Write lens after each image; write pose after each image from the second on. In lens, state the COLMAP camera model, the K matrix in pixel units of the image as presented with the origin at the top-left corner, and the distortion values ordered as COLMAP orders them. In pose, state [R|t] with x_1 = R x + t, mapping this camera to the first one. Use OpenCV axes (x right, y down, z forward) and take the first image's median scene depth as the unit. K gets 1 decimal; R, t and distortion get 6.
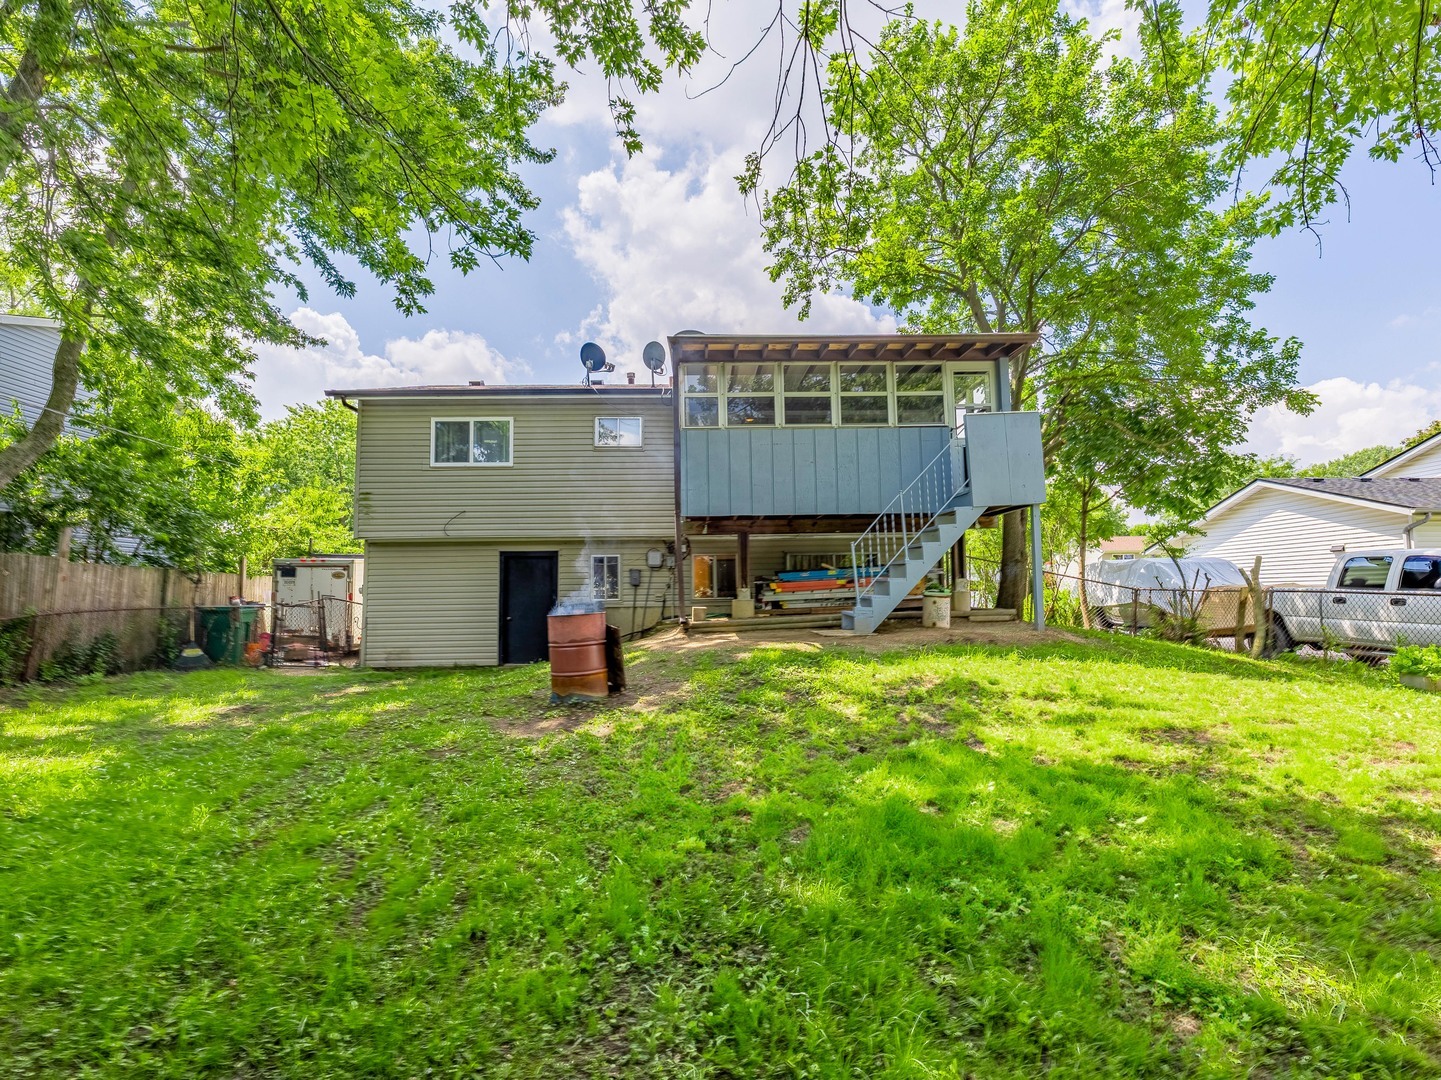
lens RADIAL K [[661.8, 0, 718.3], [0, 661.8, 532.5], [0, 0, 1]] dist [-0.001245, -0.000175]
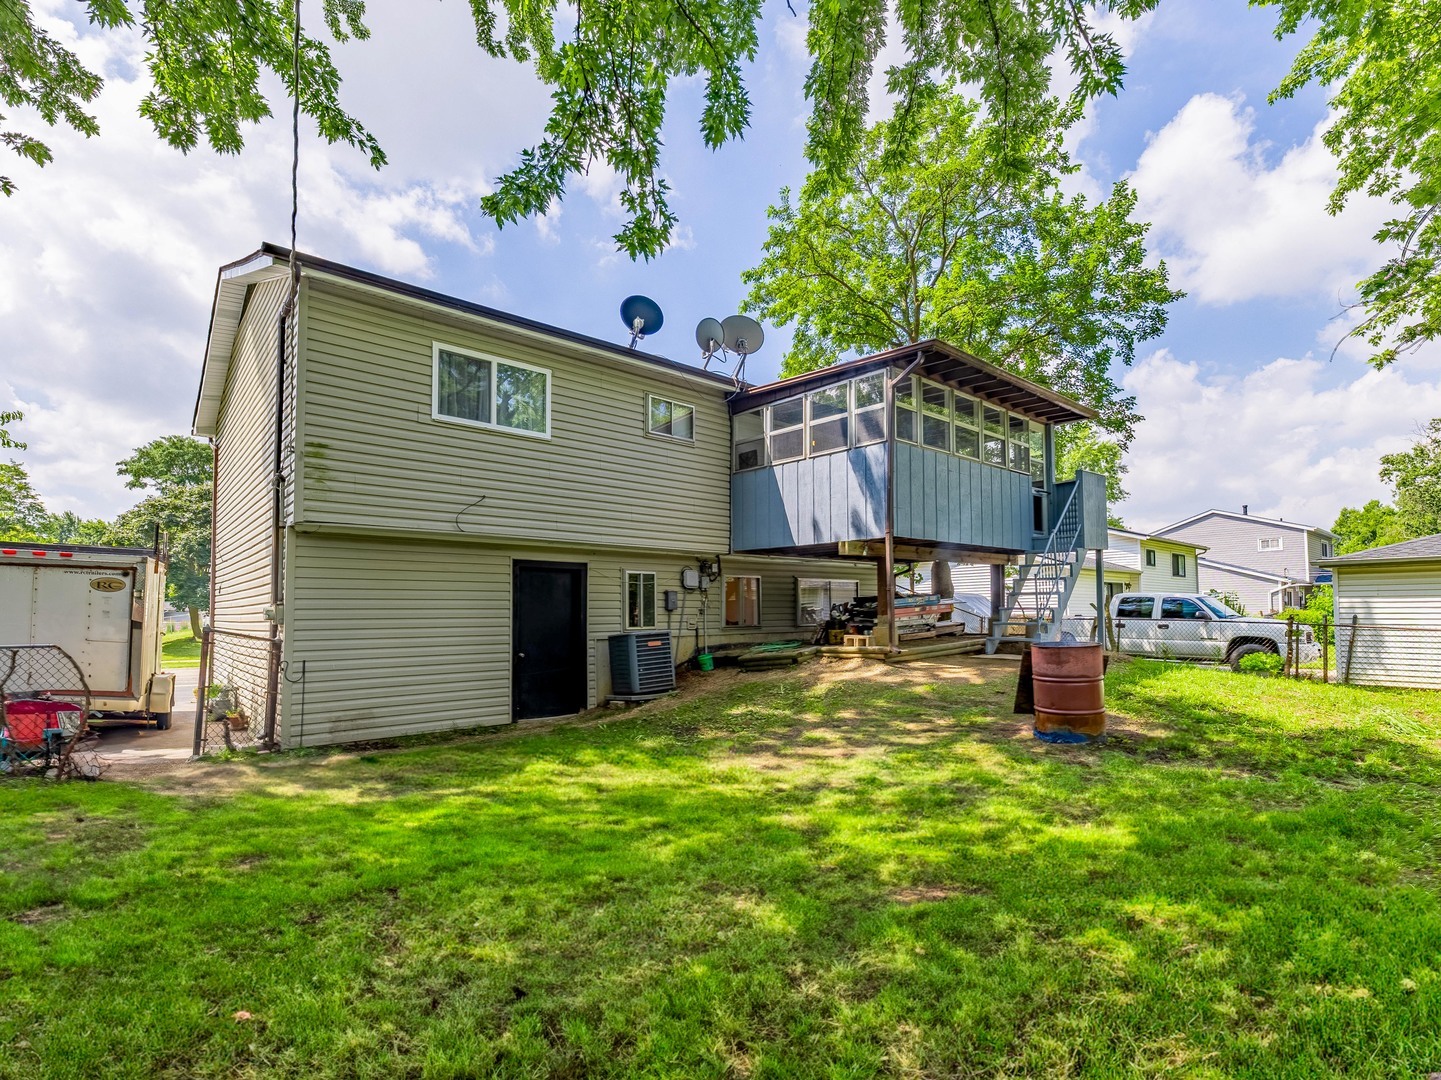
lens RADIAL K [[687.4, 0, 714.9], [0, 687.4, 574.4], [0, 0, 1]] dist [0.000291, -0.000100]
pose [[0.777175, 0.042857, 0.627824, -0.627883], [-0.058913, 0.998252, 0.004785, 0.029033], [-0.626521, -0.040706, 0.778341, 0.313925]]
